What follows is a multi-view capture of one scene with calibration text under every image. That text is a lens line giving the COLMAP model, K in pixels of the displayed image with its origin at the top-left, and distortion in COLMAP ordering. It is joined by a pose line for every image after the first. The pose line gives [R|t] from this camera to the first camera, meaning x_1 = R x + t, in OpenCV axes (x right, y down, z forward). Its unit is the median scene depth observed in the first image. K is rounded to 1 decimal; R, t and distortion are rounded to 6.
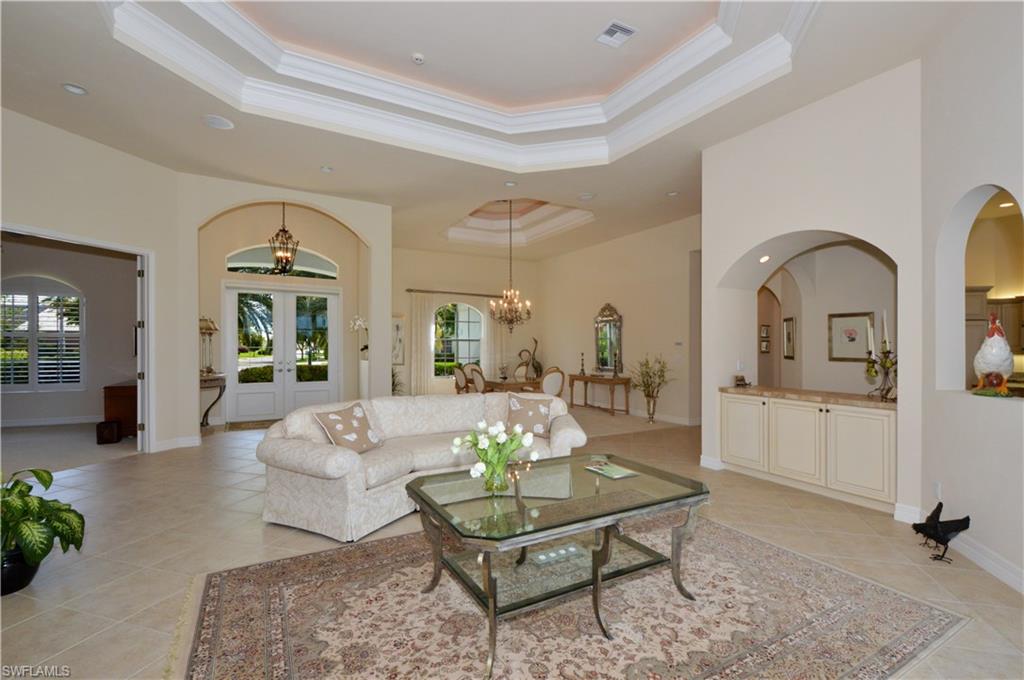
lens RADIAL K [[465.0, 0, 512.0], [0, 465.0, 340.0], [0, 0, 1]] dist [-0.000586, -0.000300]
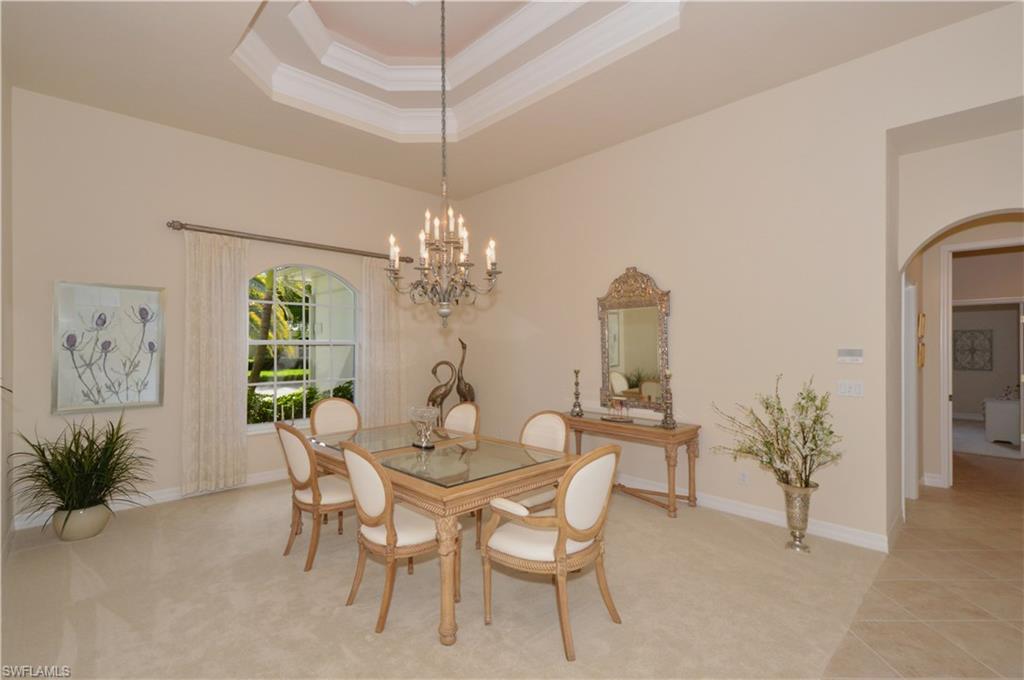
lens RADIAL K [[465.0, 0, 512.0], [0, 465.0, 340.0], [0, 0, 1]] dist [-0.000586, -0.000300]
pose [[0.963527, -0.002814, 0.267597, -0.042425], [0.003495, 0.999992, -0.002071, -0.002480], [-0.267589, 0.002931, 0.963529, 0.517532]]
